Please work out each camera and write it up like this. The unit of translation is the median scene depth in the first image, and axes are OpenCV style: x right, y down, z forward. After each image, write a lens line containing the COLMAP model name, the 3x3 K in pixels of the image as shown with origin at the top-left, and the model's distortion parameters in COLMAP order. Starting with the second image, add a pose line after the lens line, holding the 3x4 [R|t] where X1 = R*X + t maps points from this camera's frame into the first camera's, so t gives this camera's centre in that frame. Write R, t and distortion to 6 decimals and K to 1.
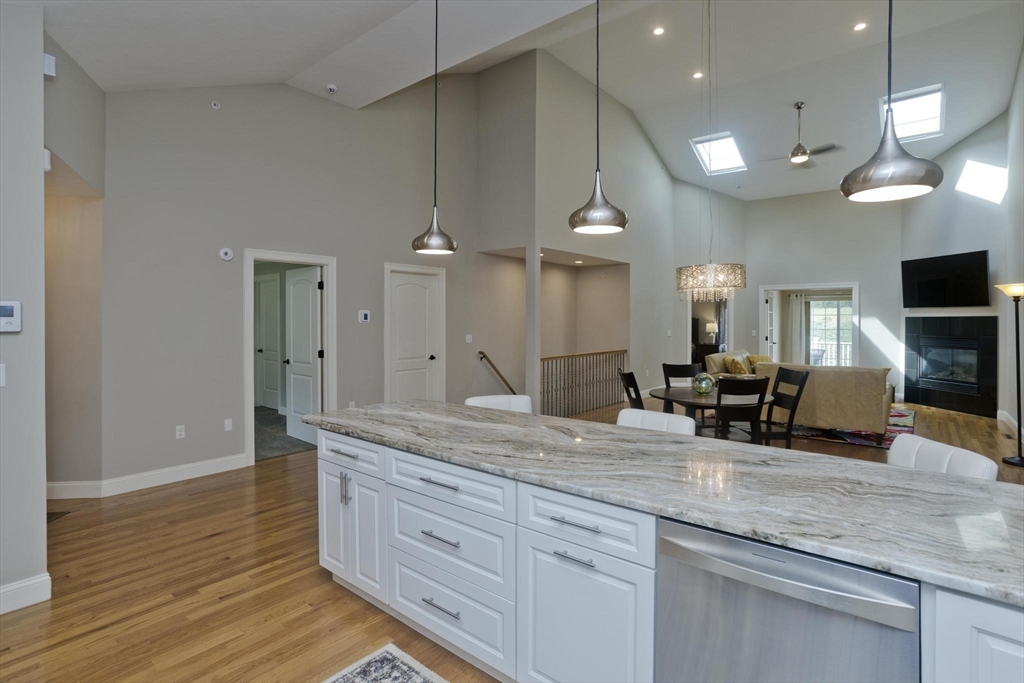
lens RADIAL K [[486.6, 0, 511.0], [0, 486.6, 331.2], [0, 0, 1]] dist [-0.021530, 0.000263]
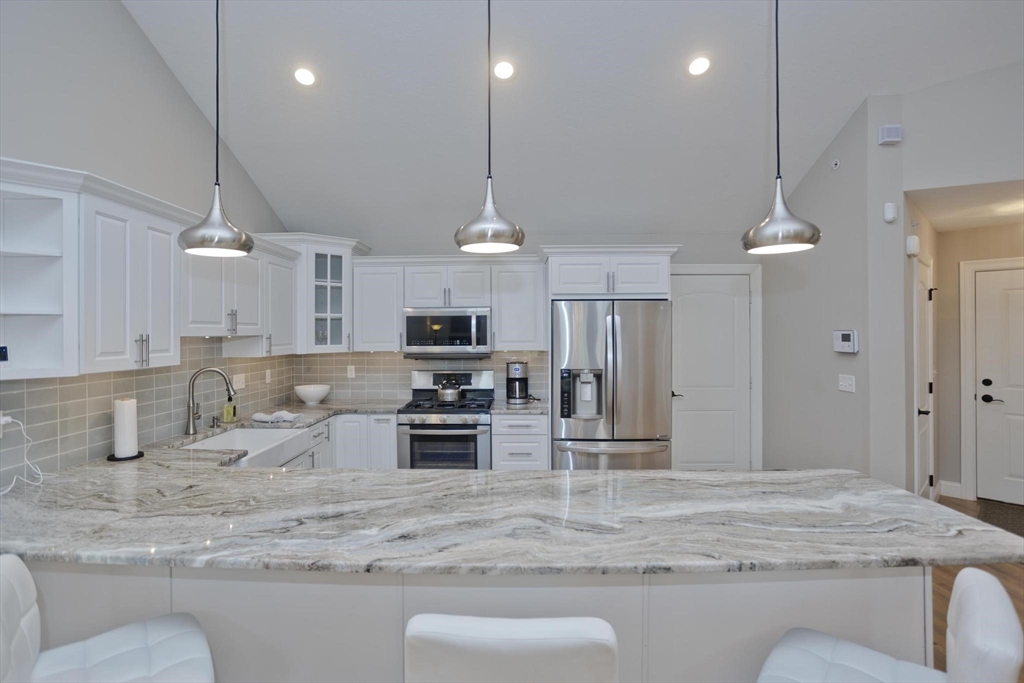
lens RADIAL K [[486.6, 0, 511.0], [0, 486.6, 331.2], [0, 0, 1]] dist [-0.021530, 0.000263]
pose [[-0.775385, -0.001776, -0.631487, 0.666735], [-0.010083, 0.999903, 0.009568, -0.076903], [0.631409, 0.013786, -0.775328, 1.642578]]
